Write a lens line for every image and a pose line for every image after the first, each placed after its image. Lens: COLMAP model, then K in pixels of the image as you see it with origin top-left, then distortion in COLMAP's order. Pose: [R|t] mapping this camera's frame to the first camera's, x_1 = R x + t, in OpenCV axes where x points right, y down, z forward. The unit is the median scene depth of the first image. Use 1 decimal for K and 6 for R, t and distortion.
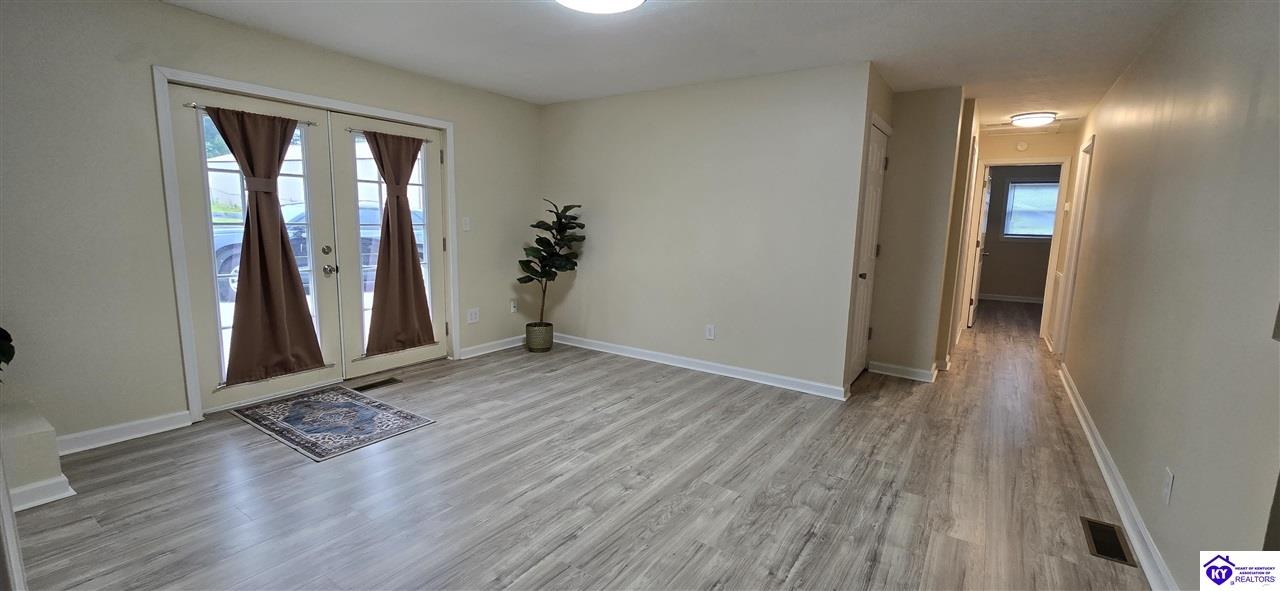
lens RADIAL K [[527.2, 0, 643.3], [0, 527.2, 285.1], [0, 0, 1]] dist [-0.000853, 0.001401]
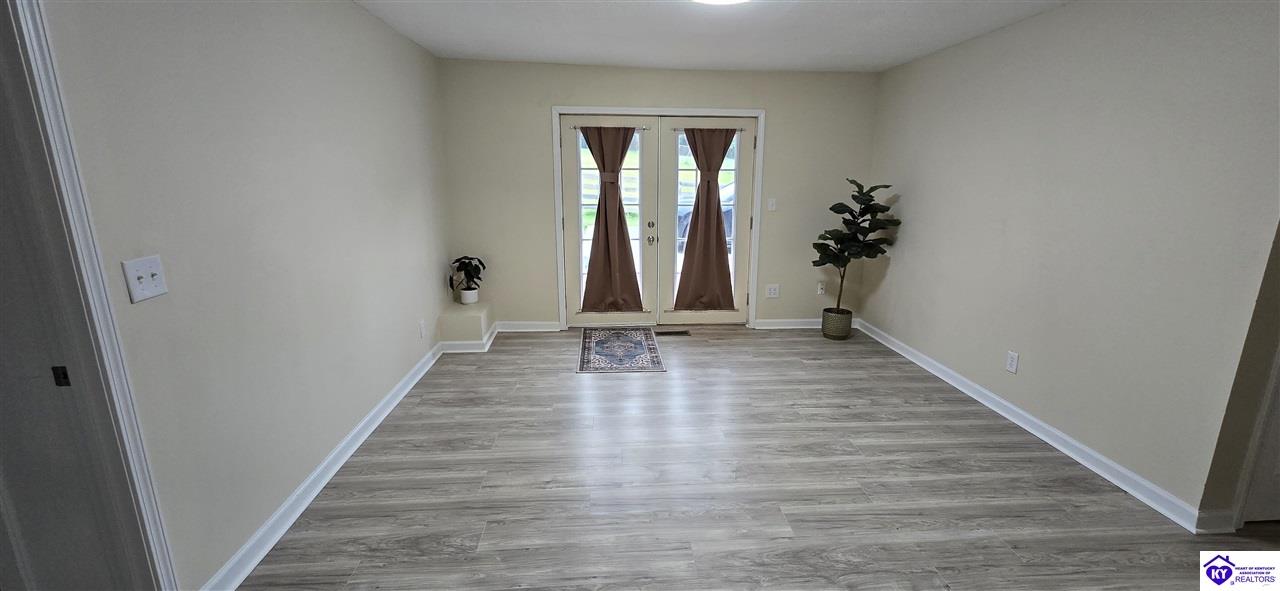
lens RADIAL K [[527.2, 0, 643.3], [0, 527.2, 285.1], [0, 0, 1]] dist [-0.000853, 0.001401]
pose [[0.613535, 0.142614, -0.776683, 0.442275], [-0.089545, 0.989777, 0.111007, -0.062855], [0.784574, 0.001442, 0.620033, 0.174947]]
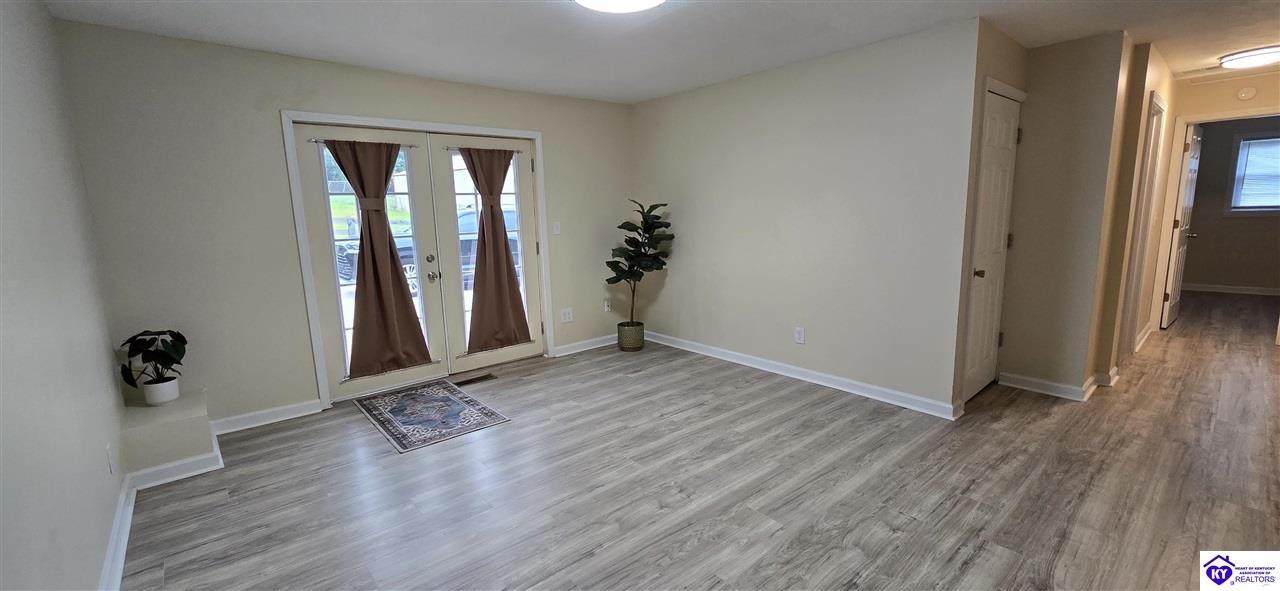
lens RADIAL K [[525.1, 0, 645.6], [0, 525.1, 286.6], [0, 0, 1]] dist [-0.000810, 0.000118]
pose [[0.964091, -0.009108, -0.265416, 0.134872], [0.015734, 0.999615, 0.022846, -0.026236], [0.265106, -0.026201, 0.963863, 0.053188]]
